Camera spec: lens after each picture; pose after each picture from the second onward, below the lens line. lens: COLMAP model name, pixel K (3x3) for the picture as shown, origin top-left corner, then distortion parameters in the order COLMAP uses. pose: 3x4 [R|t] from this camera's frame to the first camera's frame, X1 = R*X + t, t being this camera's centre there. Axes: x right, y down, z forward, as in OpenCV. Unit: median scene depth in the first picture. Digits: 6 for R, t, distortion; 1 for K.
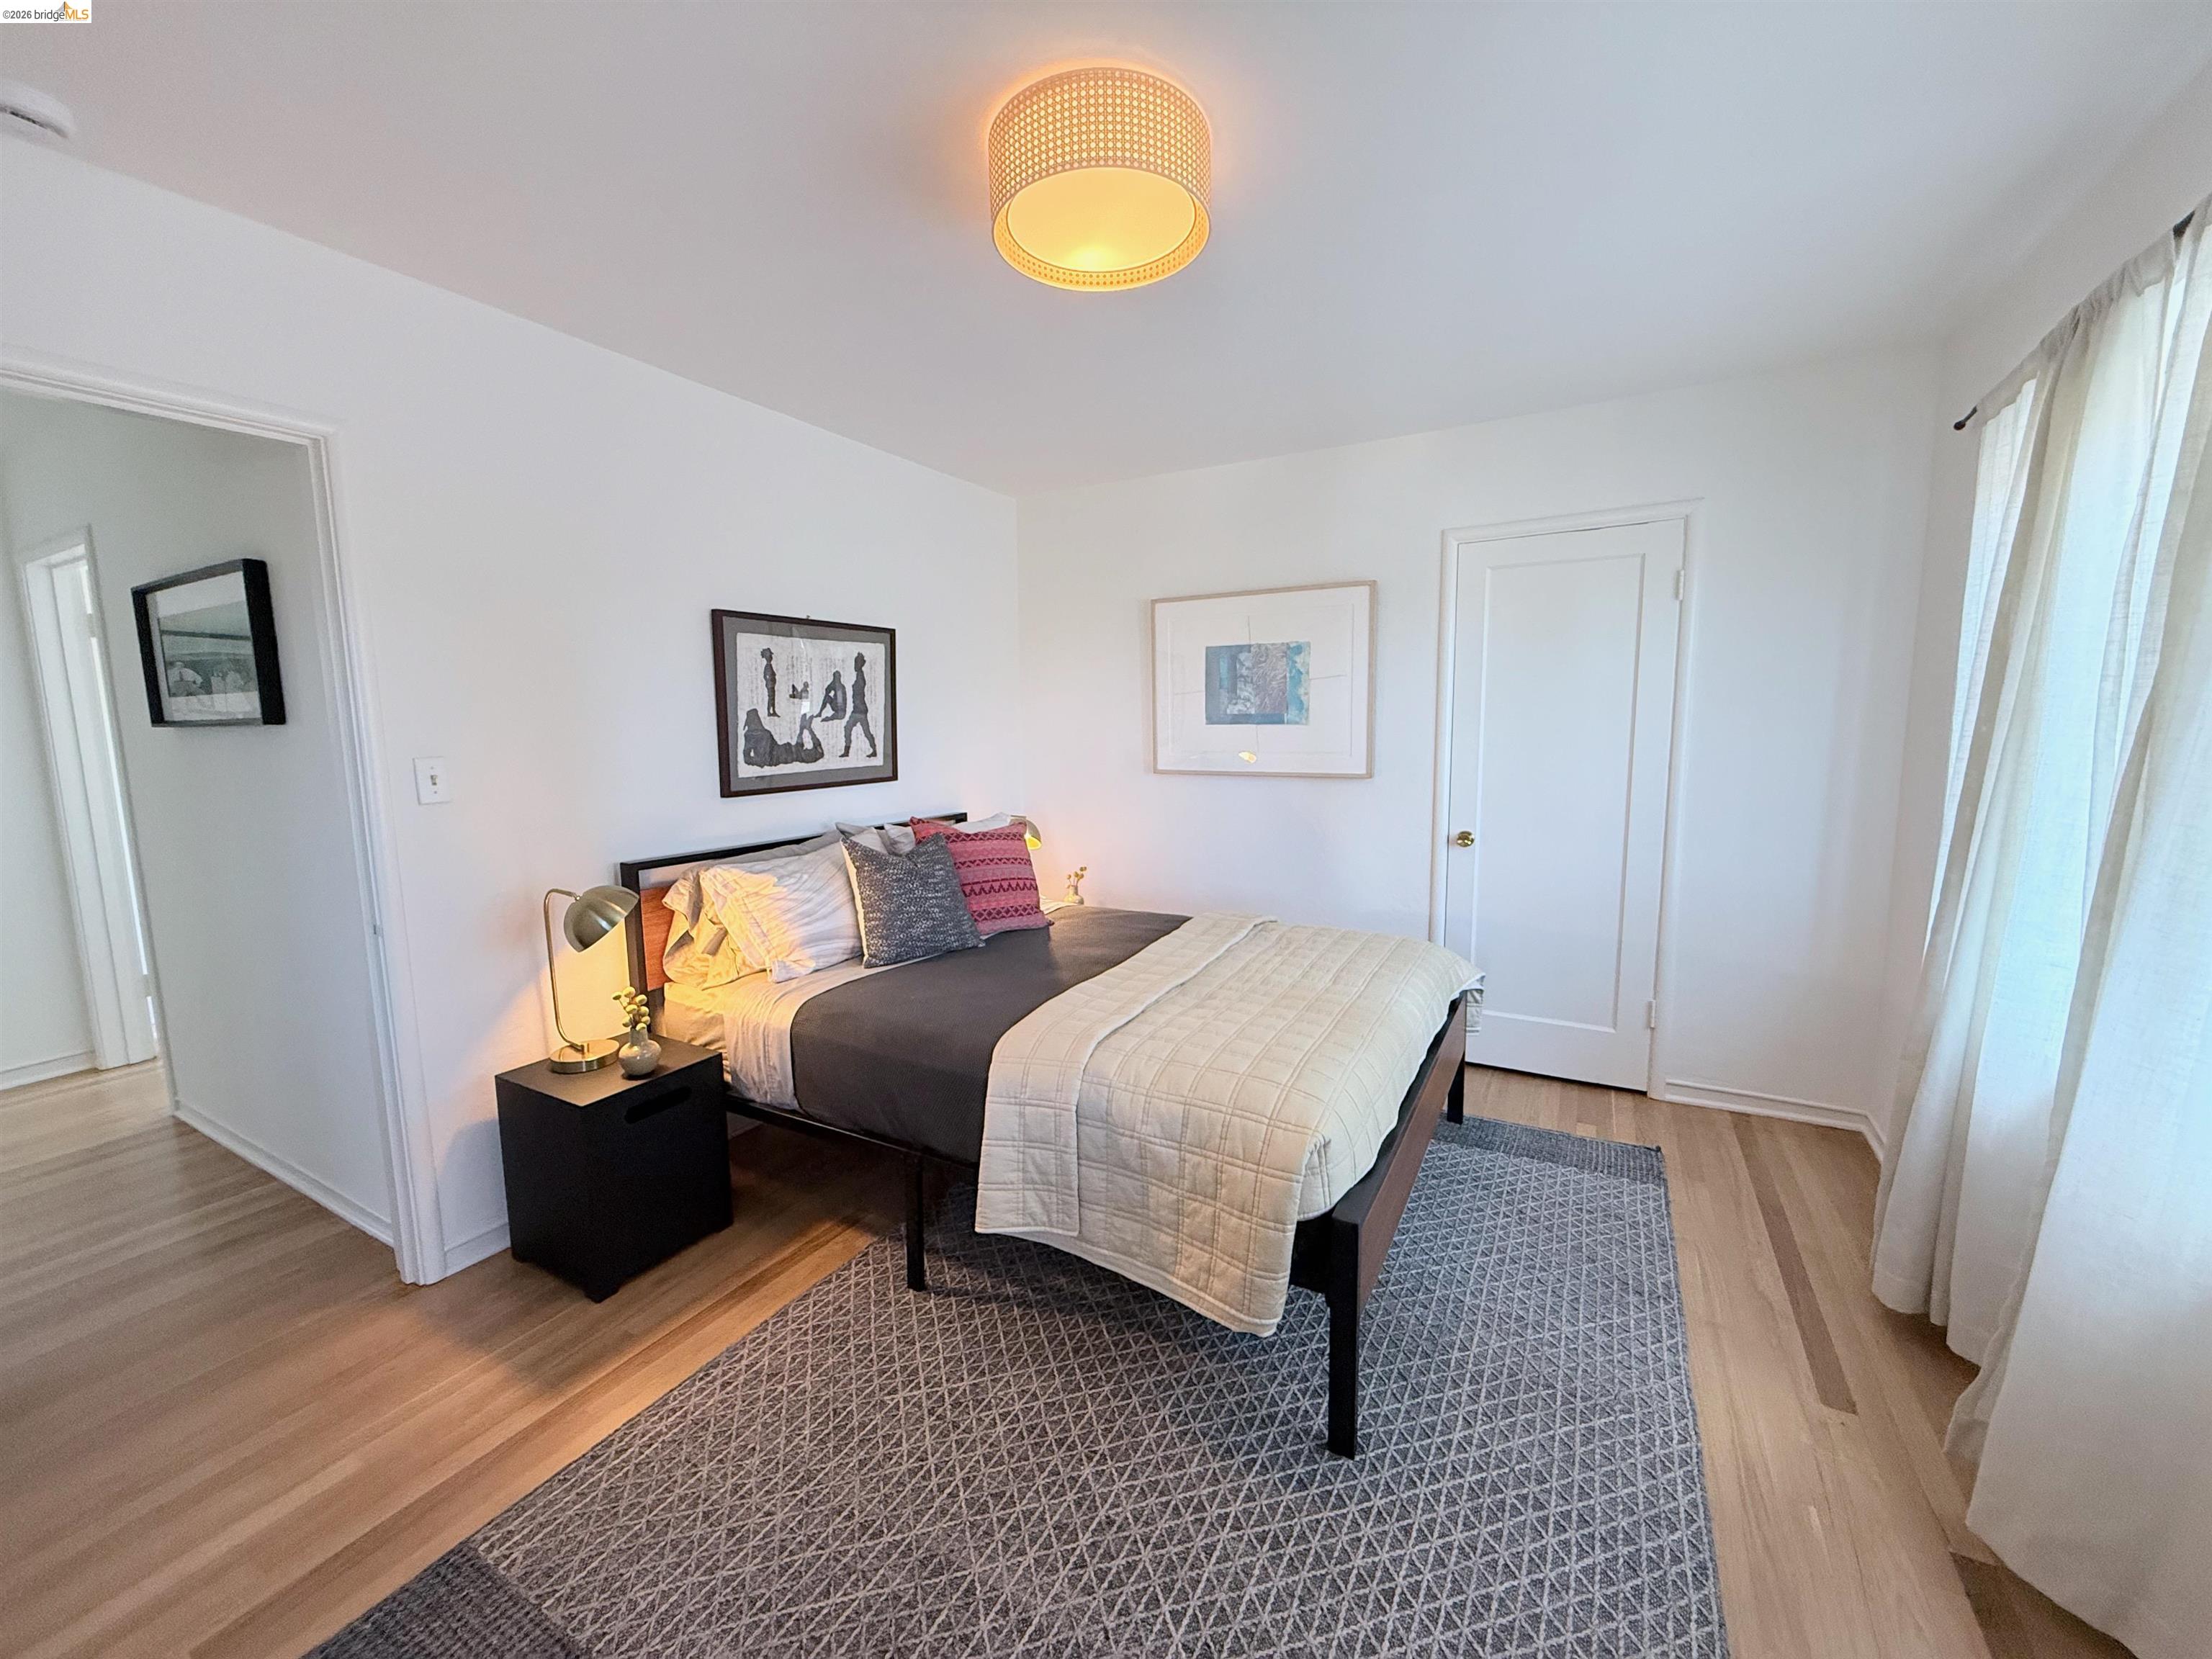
lens RADIAL K [[870.4, 0, 1103.2], [0, 870.4, 825.3], [0, 0, 1]] dist [-0.000573, -0.000082]
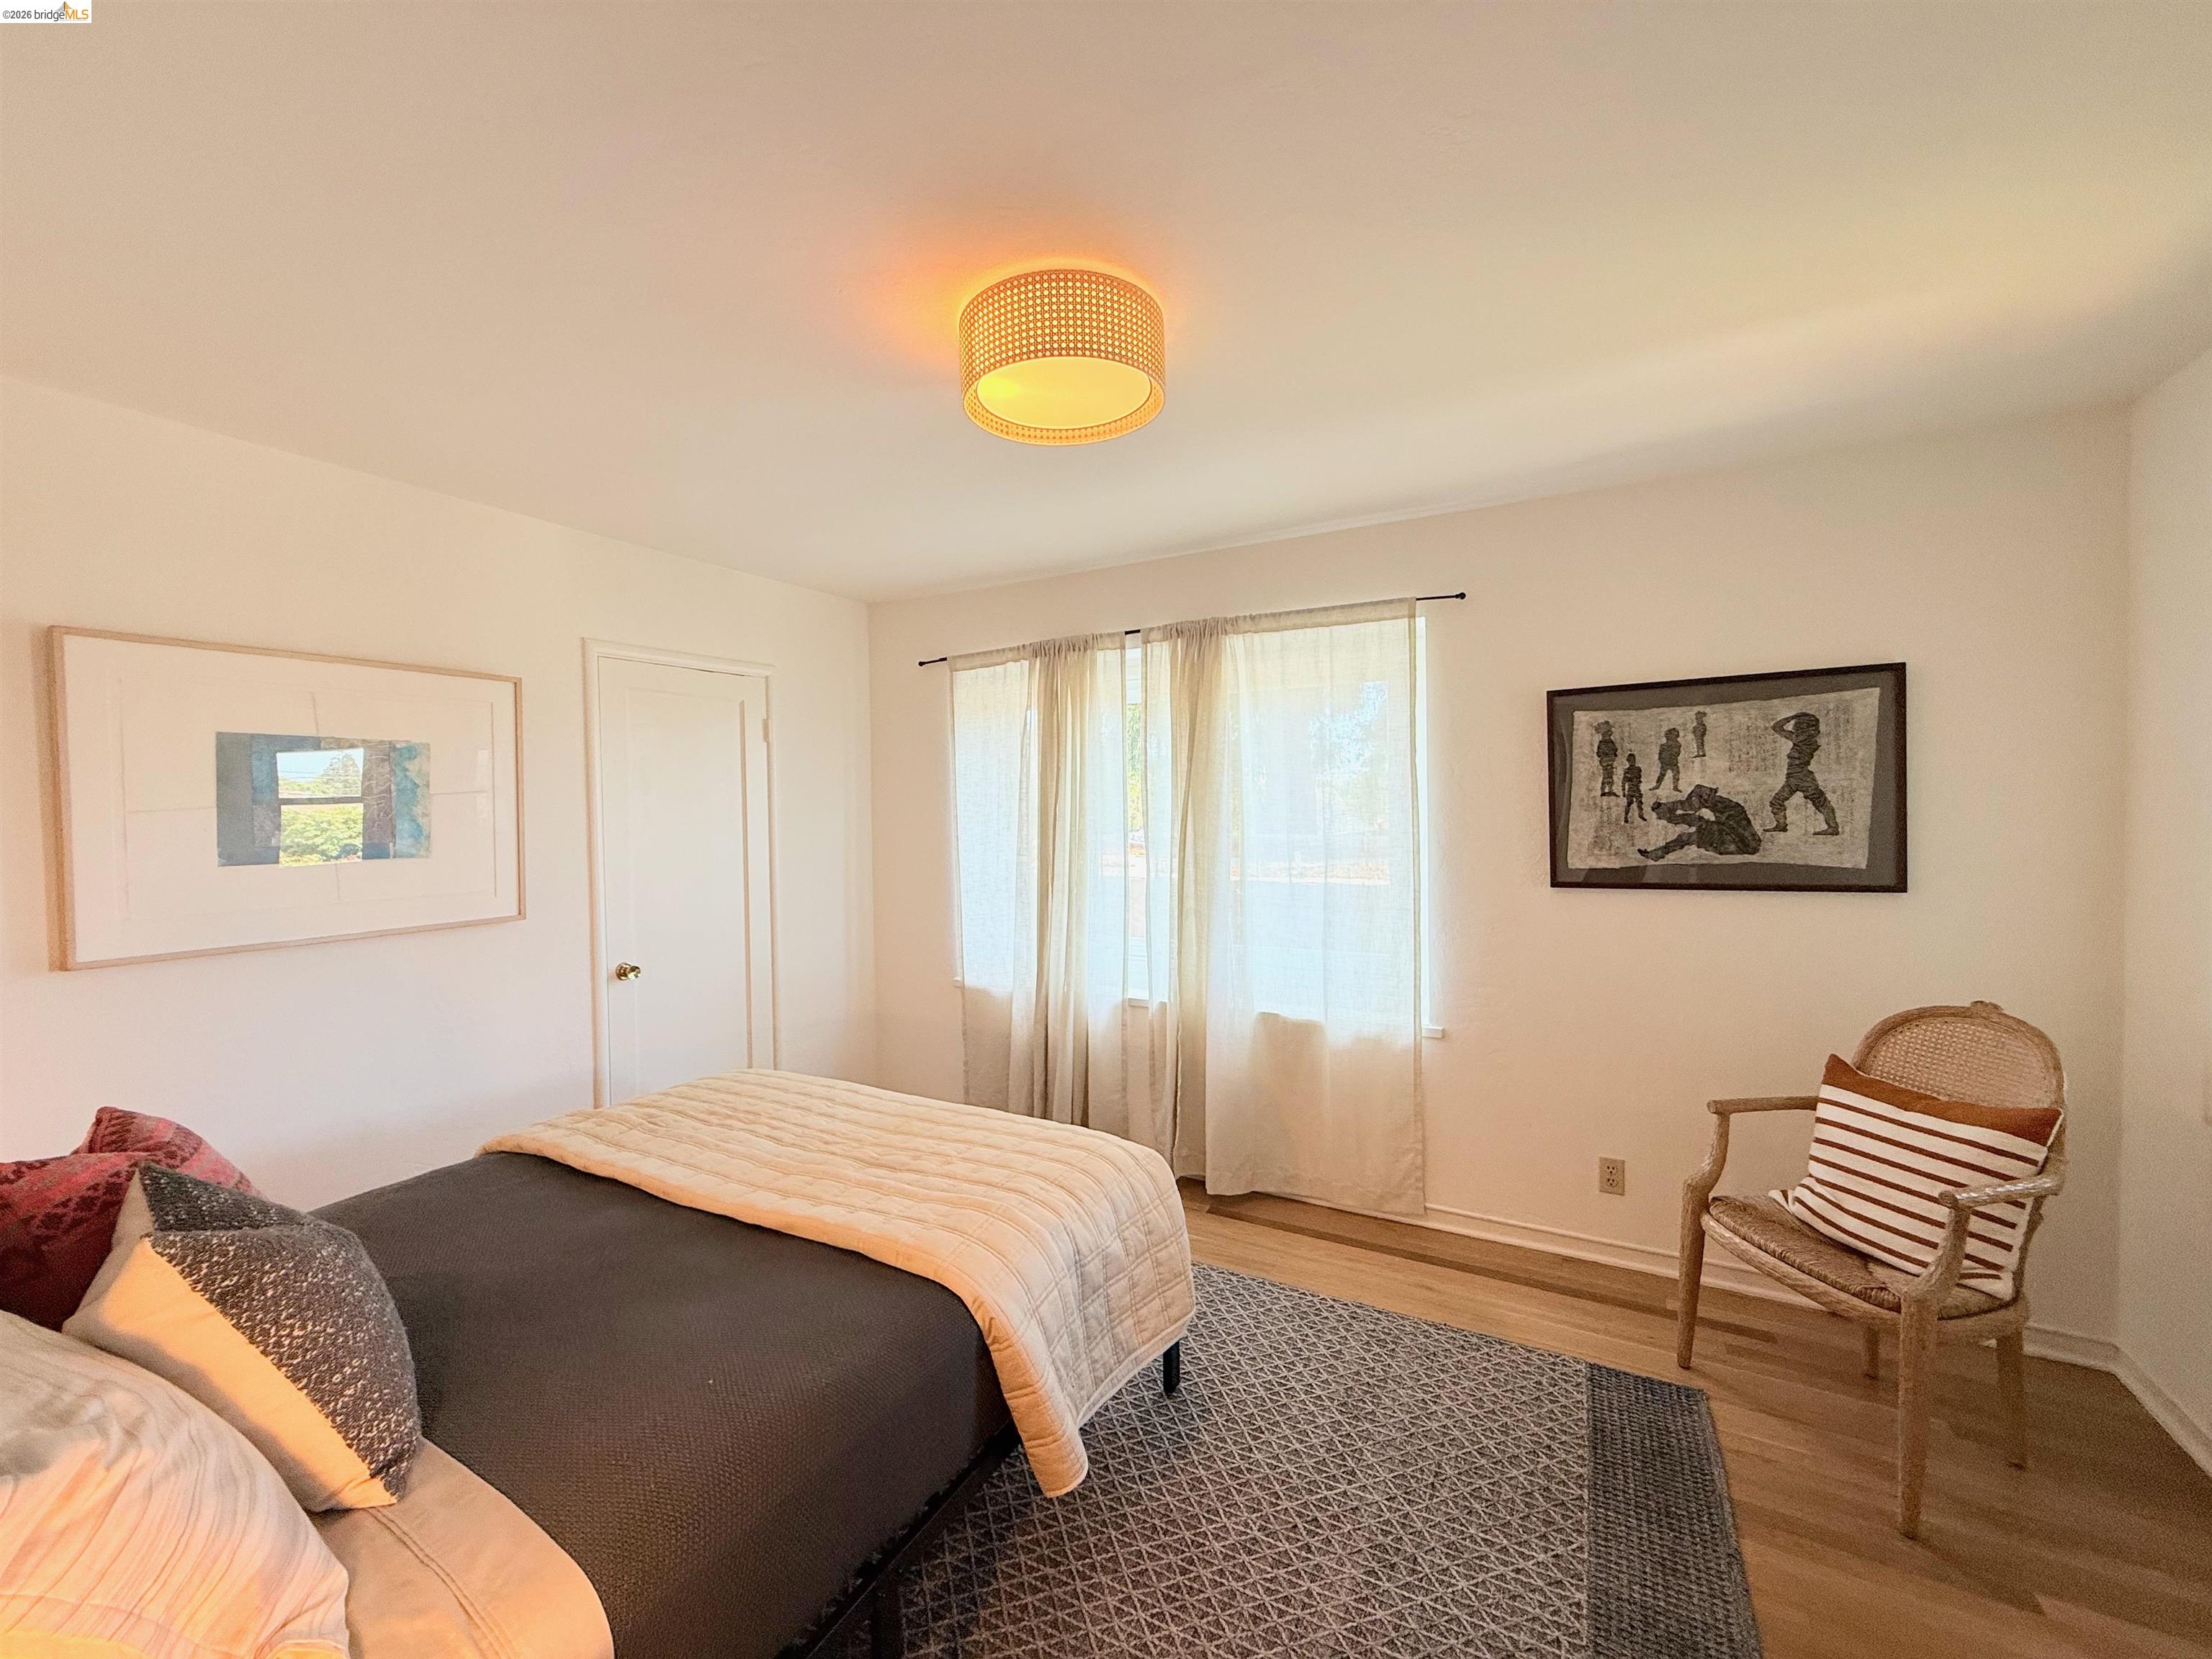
lens RADIAL K [[870.4, 0, 1103.2], [0, 870.4, 825.3], [0, 0, 1]] dist [-0.000573, -0.000082]
pose [[-0.004297, -0.007733, 0.999961, -0.511509], [0.137760, 0.990431, 0.008251, -0.076565], [-0.990456, 0.137790, -0.003191, 0.483168]]
